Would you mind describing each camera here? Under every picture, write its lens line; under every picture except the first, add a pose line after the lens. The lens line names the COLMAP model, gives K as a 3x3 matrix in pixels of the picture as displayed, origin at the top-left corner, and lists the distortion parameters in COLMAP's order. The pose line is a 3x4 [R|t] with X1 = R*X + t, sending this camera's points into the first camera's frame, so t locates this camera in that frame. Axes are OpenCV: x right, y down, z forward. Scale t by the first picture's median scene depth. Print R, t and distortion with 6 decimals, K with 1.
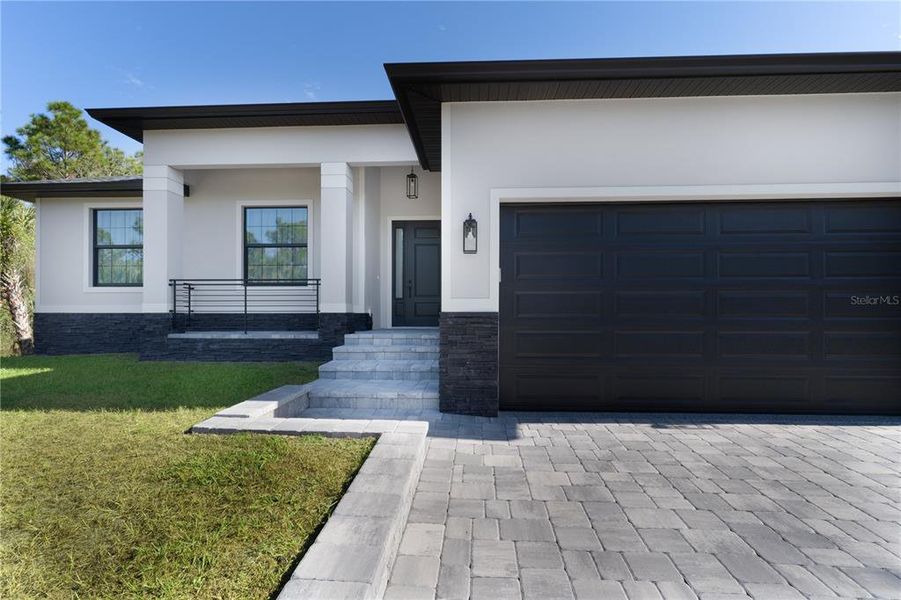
lens RADIAL K [[417.4, 0, 451.2], [0, 417.4, 299.6], [0, 0, 1]] dist [-0.005827, -0.000311]
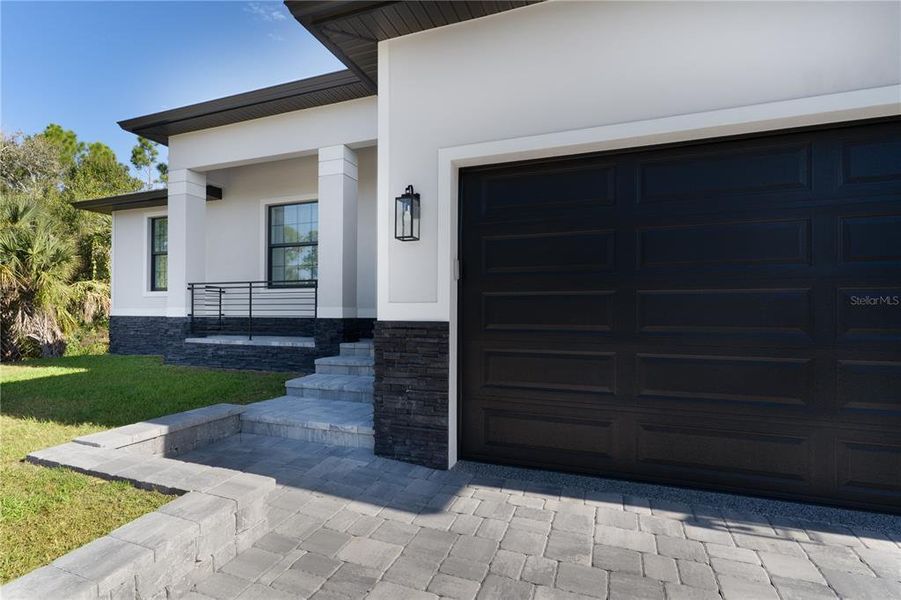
lens RADIAL K [[447.9, 0, 431.8], [0, 447.9, 298.2], [0, 0, 1]] dist [-0.007178, 0.003075]
pose [[0.947280, -0.007527, -0.320320, 0.218957], [0.006404, 0.999969, -0.004560, -0.004171], [0.320344, 0.002269, 0.947298, 0.180823]]
